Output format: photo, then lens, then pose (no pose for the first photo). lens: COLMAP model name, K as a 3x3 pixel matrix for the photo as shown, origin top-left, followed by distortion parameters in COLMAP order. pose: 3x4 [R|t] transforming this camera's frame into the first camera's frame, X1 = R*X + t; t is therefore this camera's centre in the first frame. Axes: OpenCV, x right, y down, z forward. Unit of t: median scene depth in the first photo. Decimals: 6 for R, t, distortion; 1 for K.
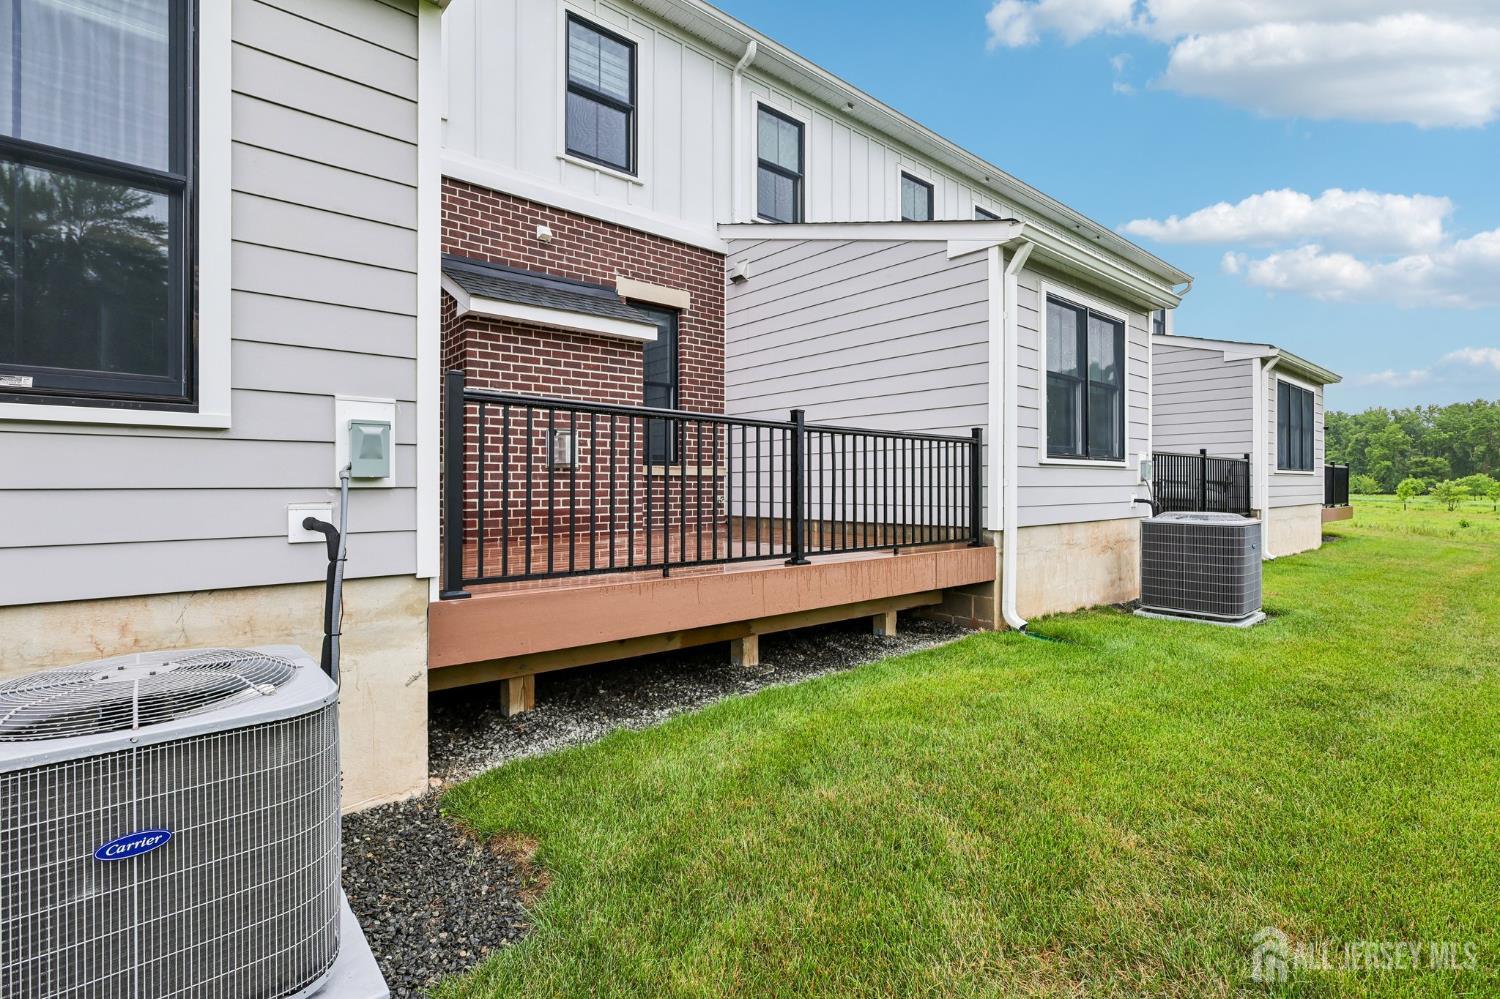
lens RADIAL K [[703.0, 0, 752.4], [0, 703.0, 488.6], [0, 0, 1]] dist [-0.002026, -0.000897]
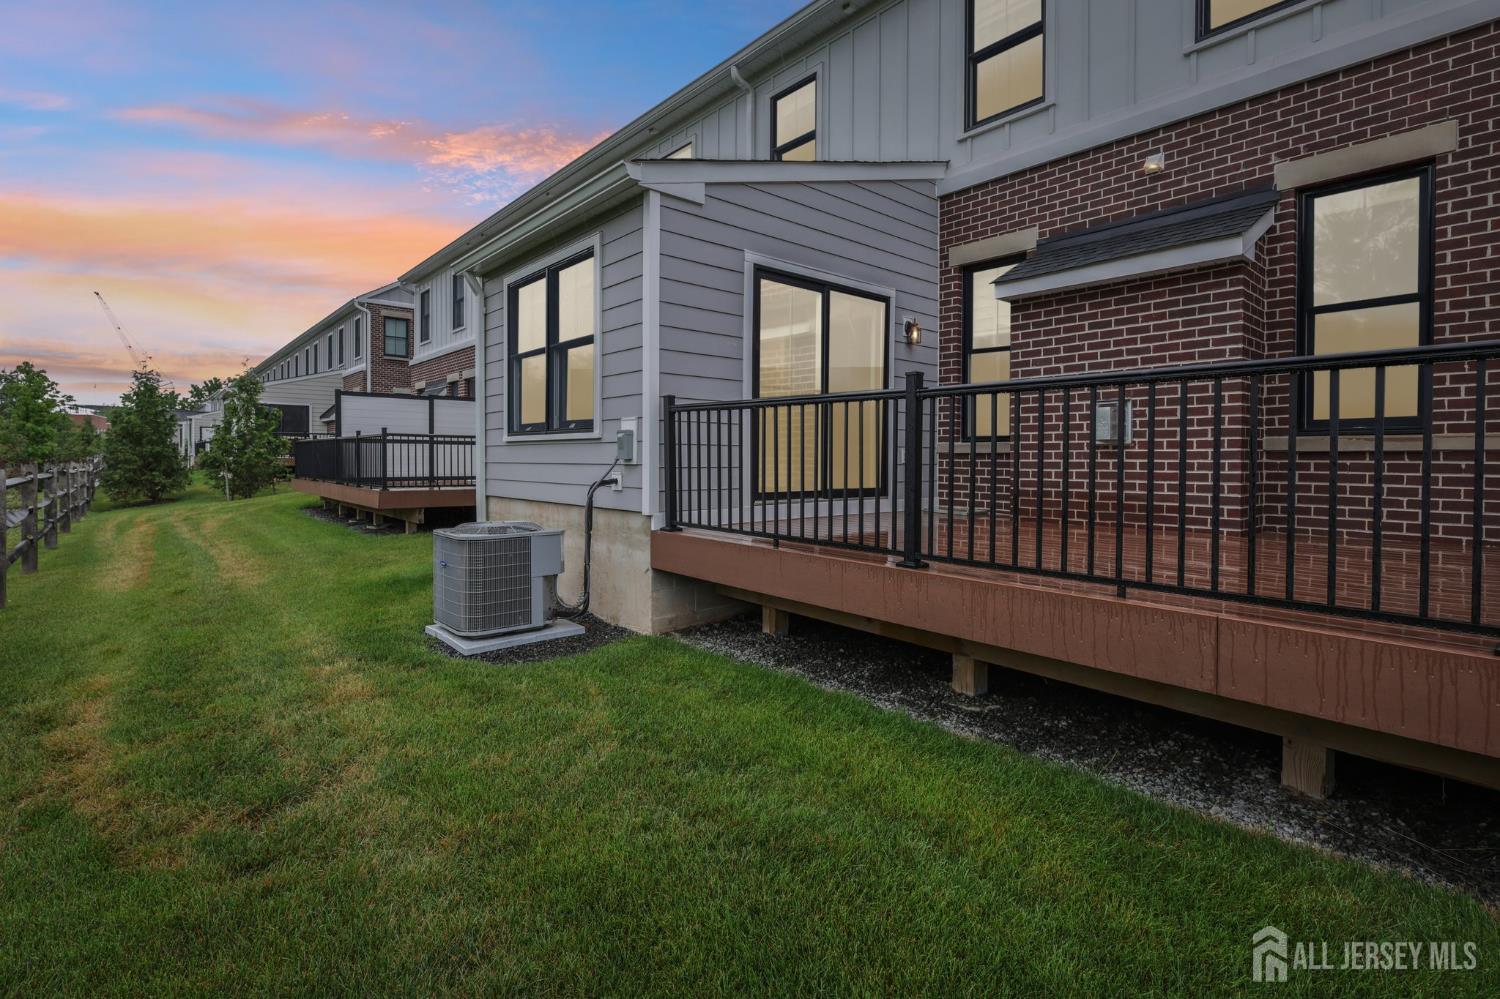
lens RADIAL K [[711.8, 0, 753.8], [0, 711.8, 474.7], [0, 0, 1]] dist [-0.001414, 0.000402]
pose [[0.002113, 0.022275, -0.999750, 0.631742], [-0.009957, 0.999703, 0.022253, -0.009030], [0.999948, 0.009908, 0.002334, 0.598140]]
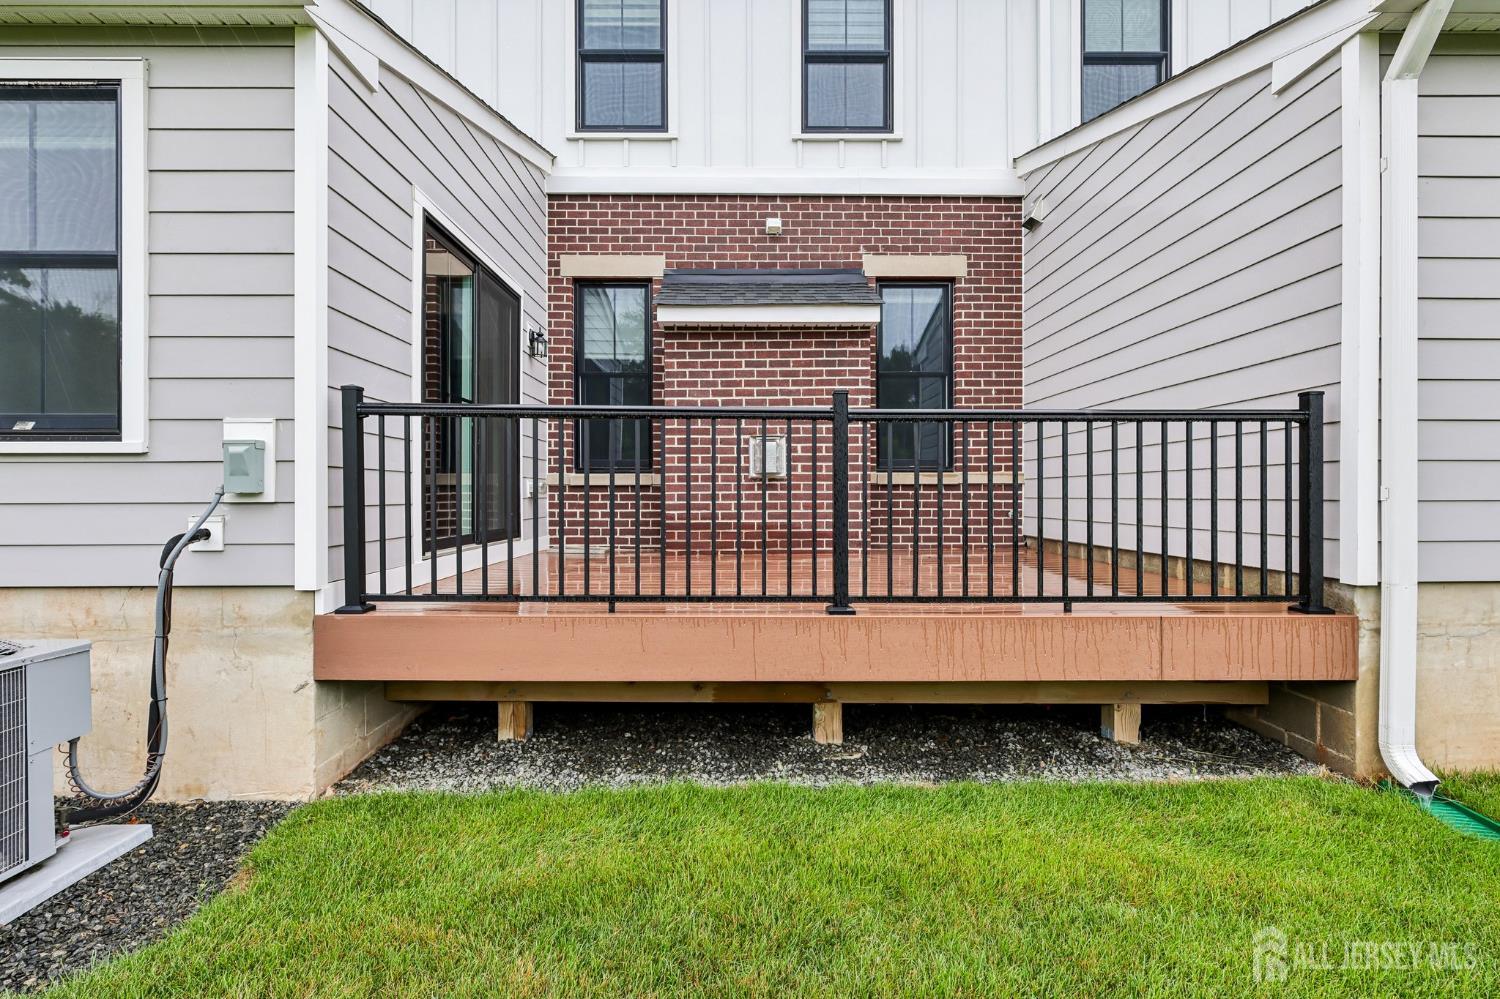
lens RADIAL K [[708.7, 0, 750.0], [0, 708.7, 499.5], [0, 0, 1]] dist [-0.003773, -0.000143]
pose [[0.761752, 0.003496, -0.647859, 0.328617], [-0.001364, 0.999992, 0.003792, -0.004979], [0.647867, -0.002005, 0.761750, 0.299606]]
